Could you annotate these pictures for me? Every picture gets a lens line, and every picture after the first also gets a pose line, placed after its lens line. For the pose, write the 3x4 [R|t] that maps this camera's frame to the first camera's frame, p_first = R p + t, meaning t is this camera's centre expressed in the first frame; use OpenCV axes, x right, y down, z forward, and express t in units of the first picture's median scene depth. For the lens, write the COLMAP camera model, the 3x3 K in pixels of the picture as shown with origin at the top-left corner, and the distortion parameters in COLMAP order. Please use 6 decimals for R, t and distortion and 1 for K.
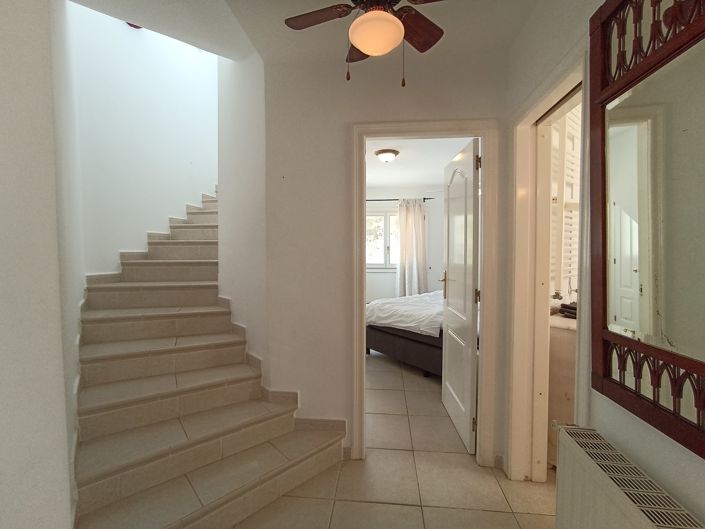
lens RADIAL K [[315.0, 0, 352.1], [0, 315.0, 262.1], [0, 0, 1]] dist [-0.003963, -0.000165]
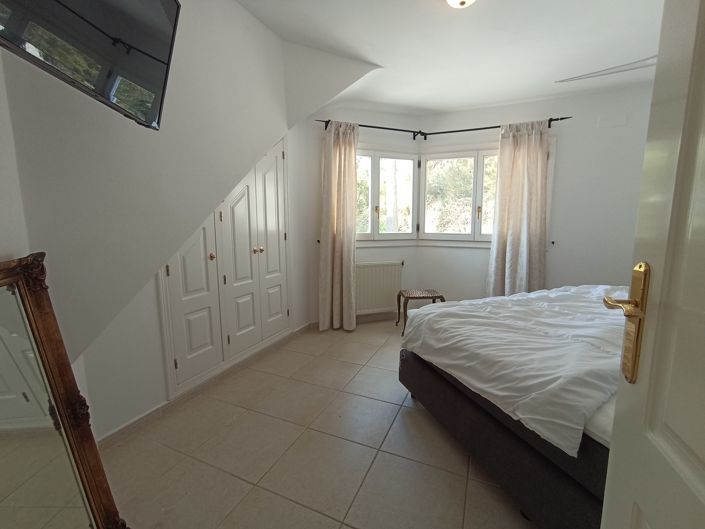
lens RADIAL K [[315.0, 0, 353.8], [0, 315.0, 264.6], [0, 0, 1]] dist [-0.003963, -0.000165]
pose [[0.951465, 0.037905, -0.305414, 0.075445], [-0.006742, 0.994715, 0.102451, 0.002555], [0.307683, -0.095419, 0.946692, 0.329331]]
